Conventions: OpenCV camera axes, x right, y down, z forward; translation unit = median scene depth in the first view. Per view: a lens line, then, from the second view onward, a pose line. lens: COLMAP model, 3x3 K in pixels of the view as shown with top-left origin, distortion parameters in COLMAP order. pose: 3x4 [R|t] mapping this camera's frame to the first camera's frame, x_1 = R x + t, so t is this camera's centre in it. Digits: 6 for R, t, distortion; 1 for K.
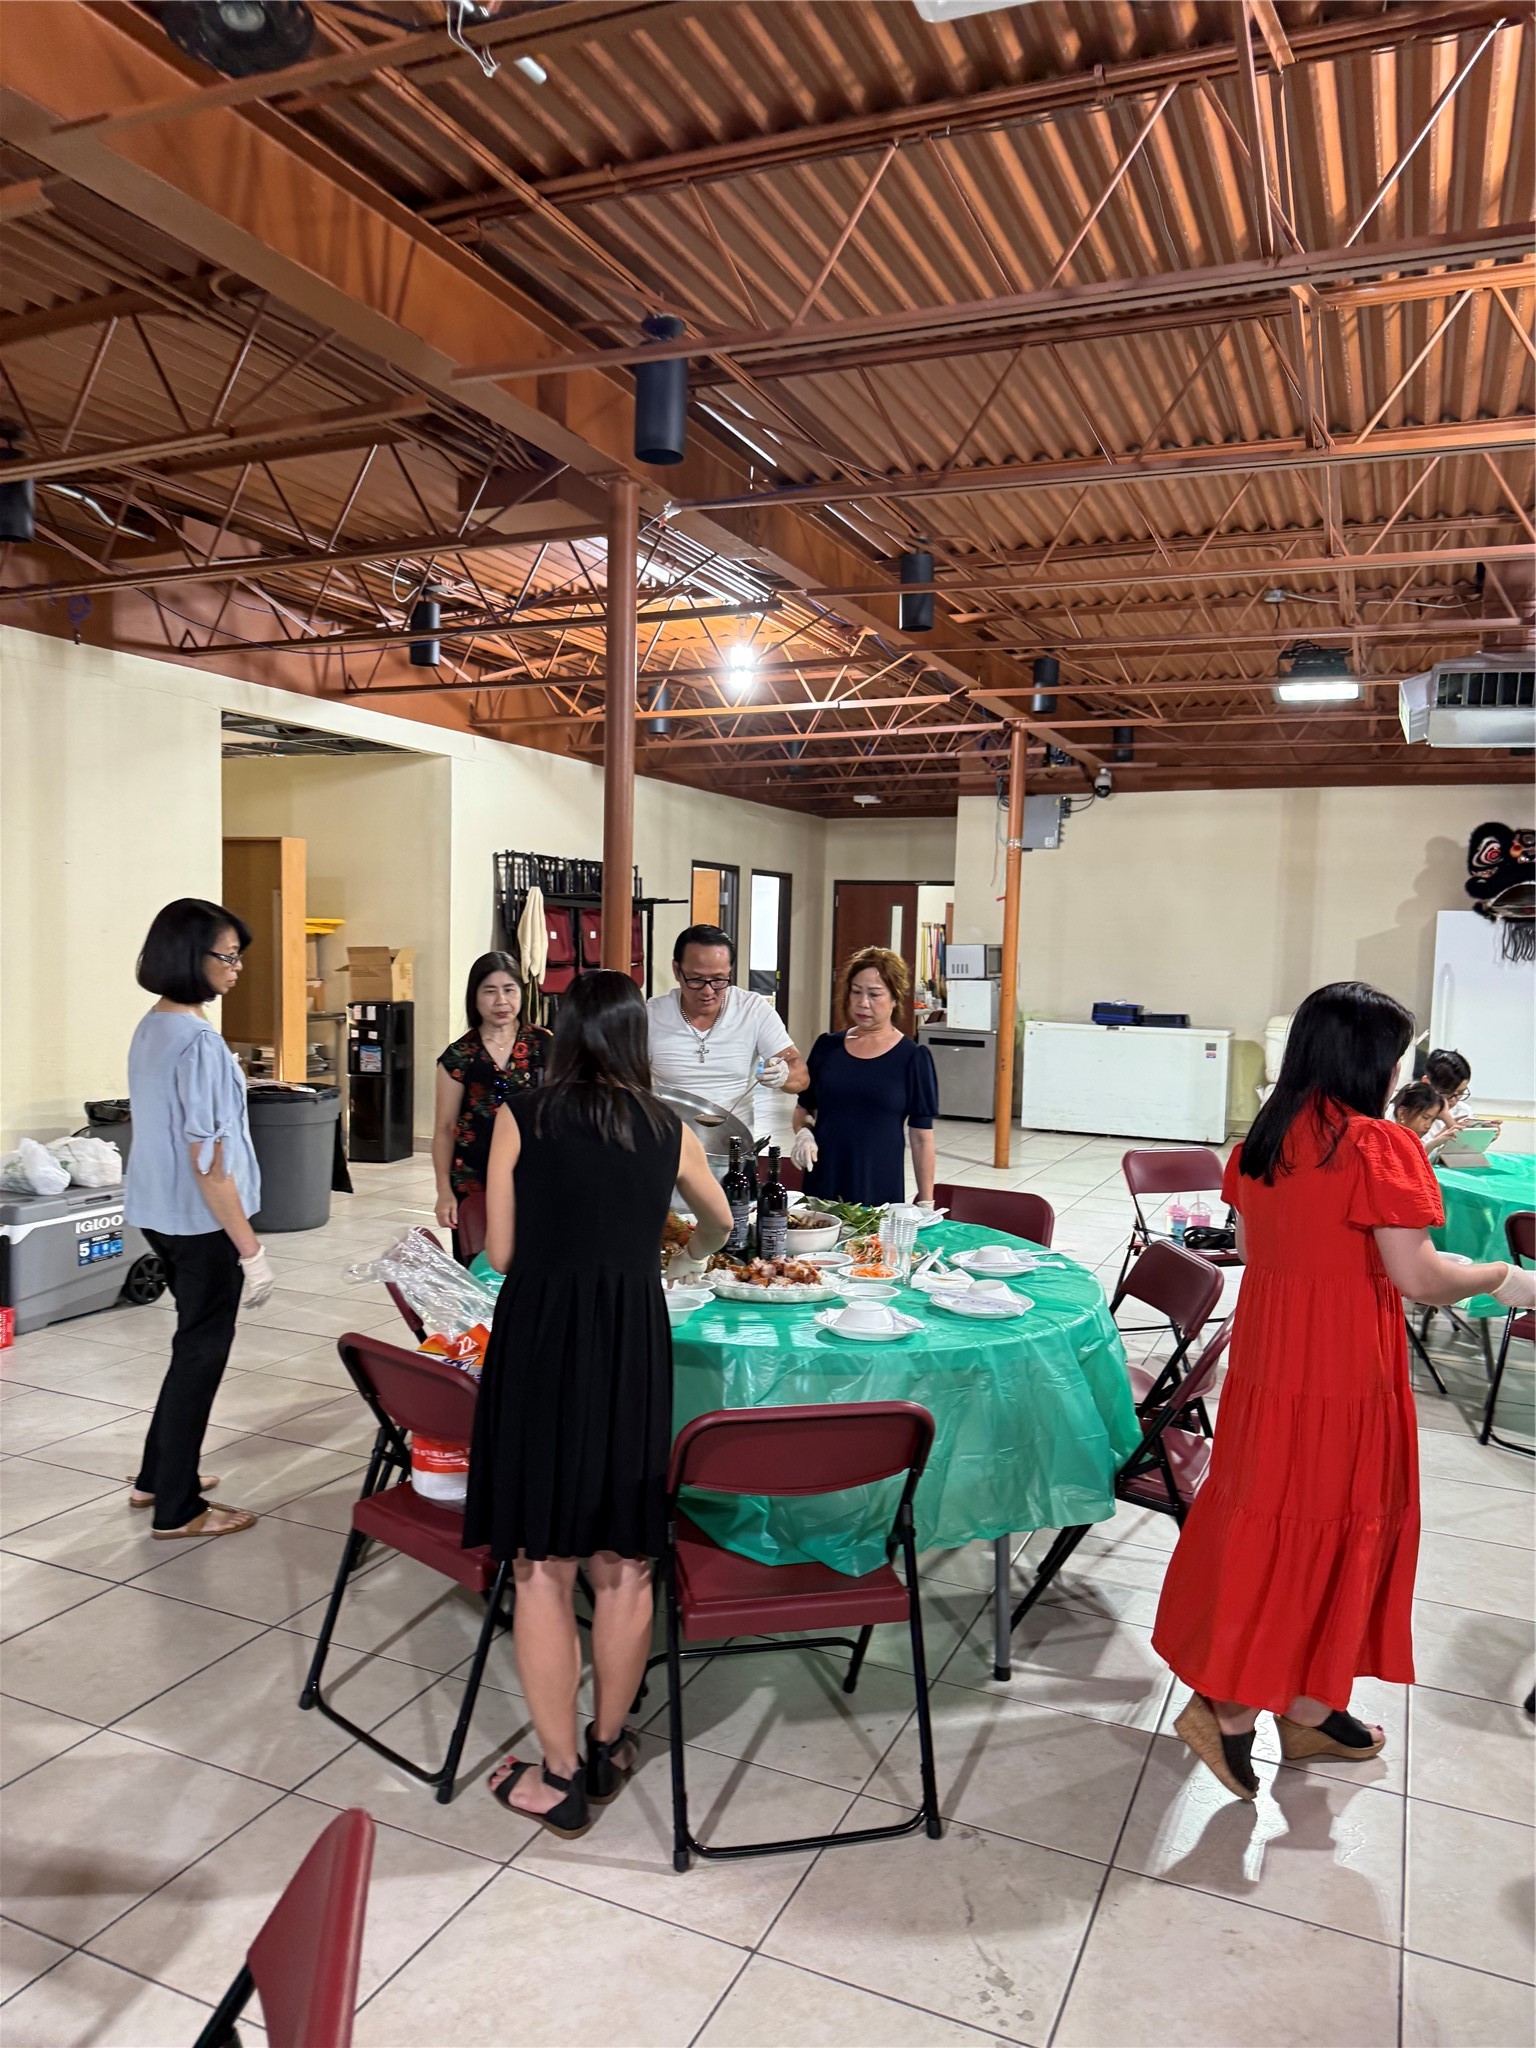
lens RADIAL K [[1440.5, 0, 768.0], [0, 1440.5, 1024.0], [0, 0, 1]] dist [0.107567, -0.145492]
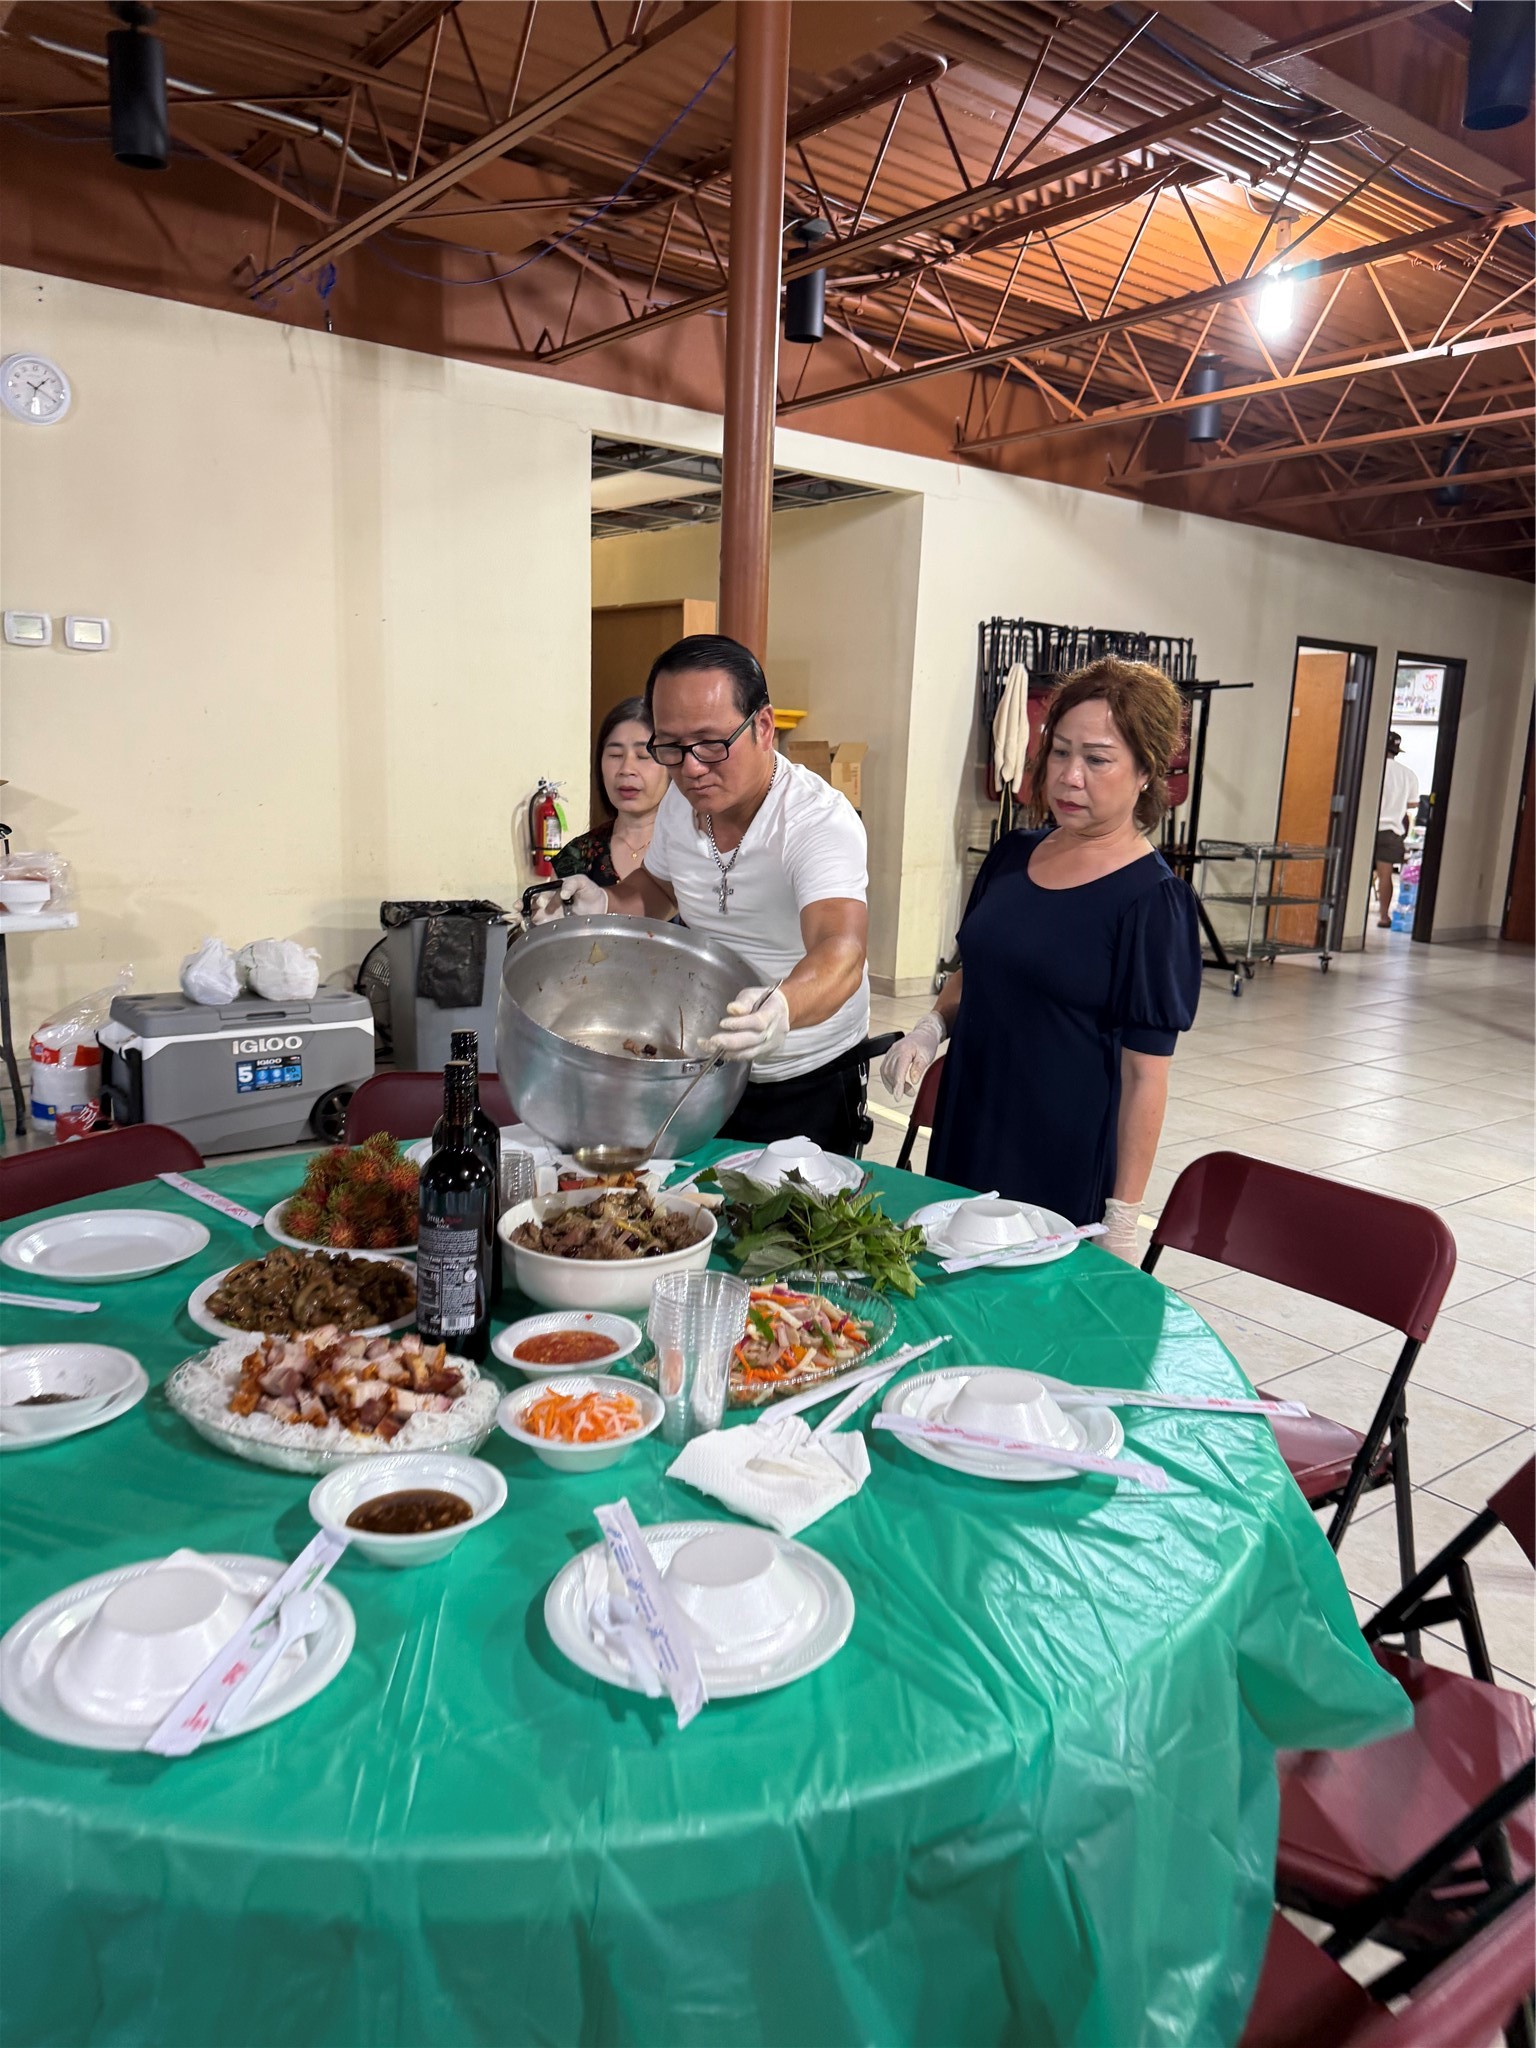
lens RADIAL K [[1440.5, 0, 768.0], [0, 1440.5, 1024.0], [0, 0, 1]] dist [0.107567, -0.145492]
pose [[0.880763, 0.097401, -0.463433, 0.123350], [-0.045027, 0.991410, 0.122792, 0.007960], [0.471412, -0.087284, 0.877583, 0.296418]]
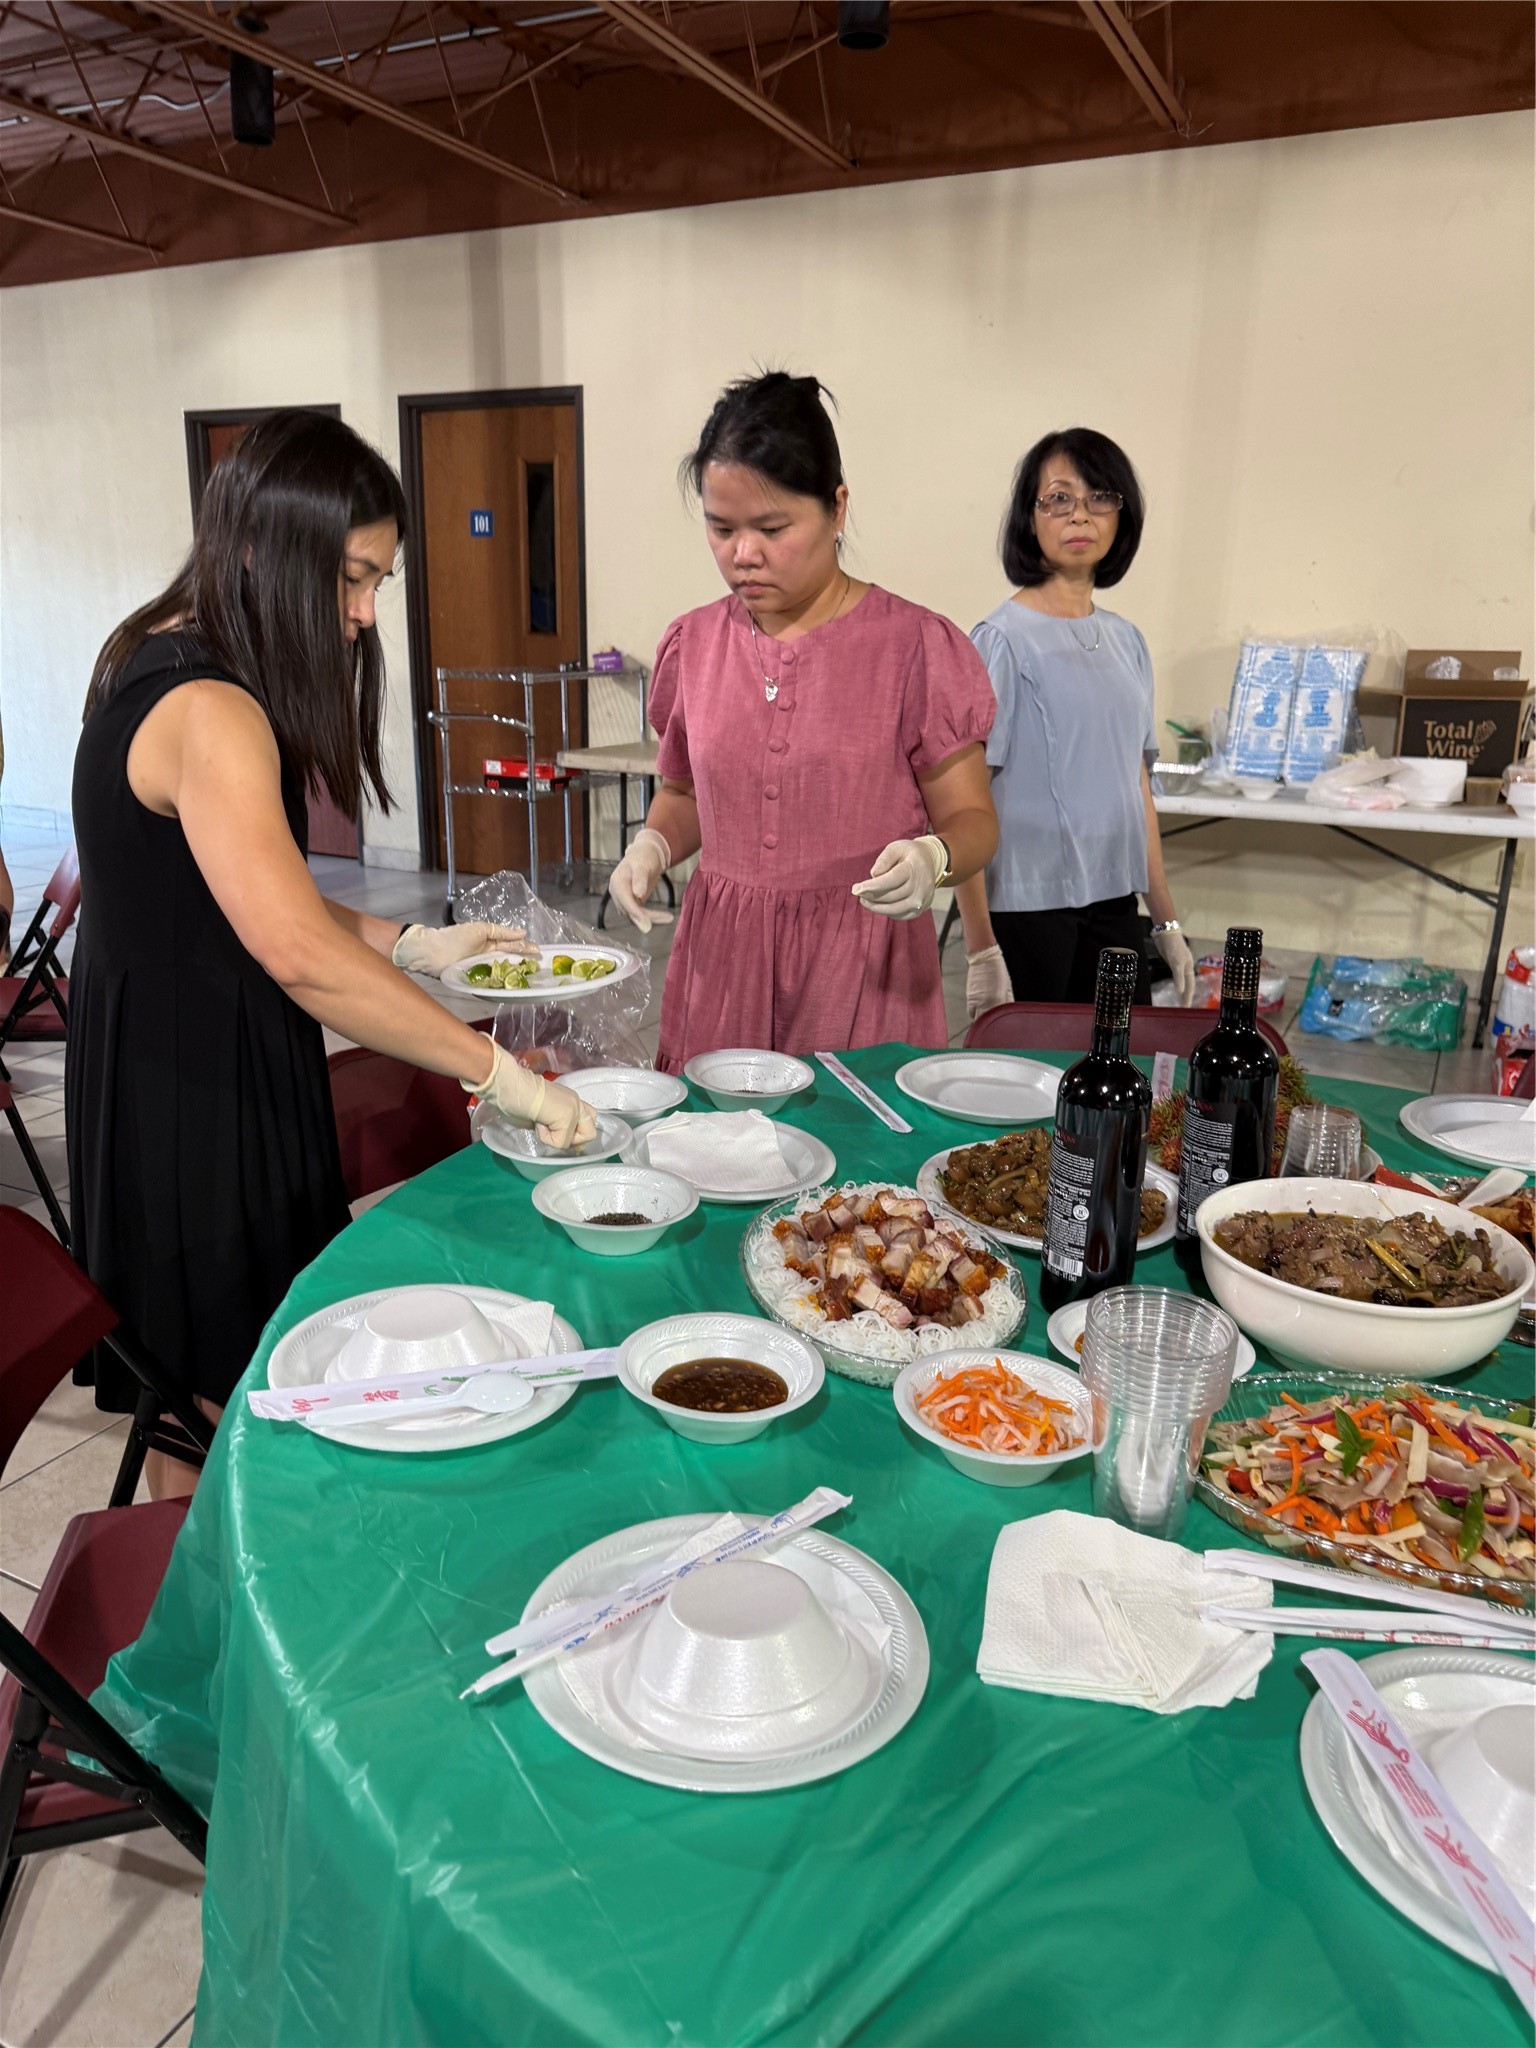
lens RADIAL K [[1440.5, 0, 768.0], [0, 1440.5, 1024.0], [0, 0, 1]] dist [0.107567, -0.145492]
pose [[-0.035755, 0.252397, -0.966963, 0.148164], [-0.094925, 0.962349, 0.254702, 0.010681], [0.994842, 0.100896, -0.010450, 0.407621]]
